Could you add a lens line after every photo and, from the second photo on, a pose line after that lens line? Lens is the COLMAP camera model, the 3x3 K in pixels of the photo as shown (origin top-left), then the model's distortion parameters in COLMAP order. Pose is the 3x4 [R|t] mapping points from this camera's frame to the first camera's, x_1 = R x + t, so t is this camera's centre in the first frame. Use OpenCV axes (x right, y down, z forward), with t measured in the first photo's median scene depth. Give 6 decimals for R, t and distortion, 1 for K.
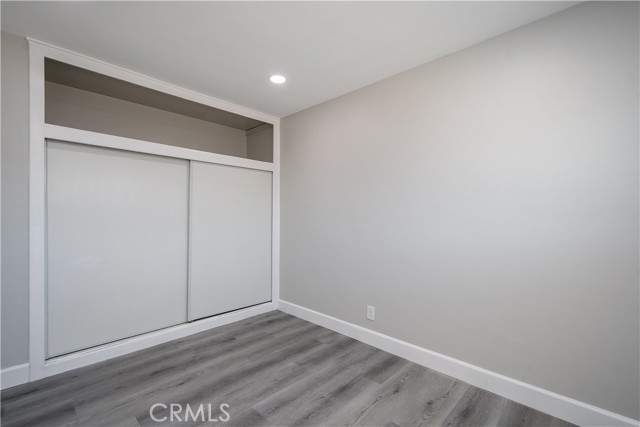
lens RADIAL K [[288.4, 0, 315.9], [0, 288.4, 214.5], [0, 0, 1]] dist [0.000583, -0.000034]
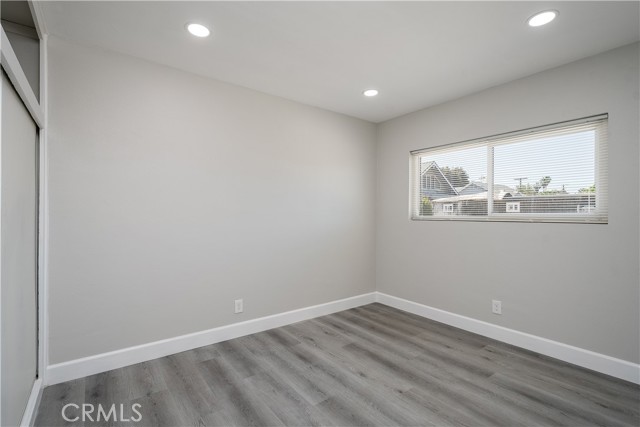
lens RADIAL K [[304.2, 0, 314.7], [0, 304.2, 209.7], [0, 0, 1]] dist [0.000517, -0.000553]
pose [[0.141165, -0.000030, 0.989986, -0.978944], [-0.003283, 0.999994, 0.000498, -0.008716], [-0.989981, -0.003320, 0.141165, 0.658434]]
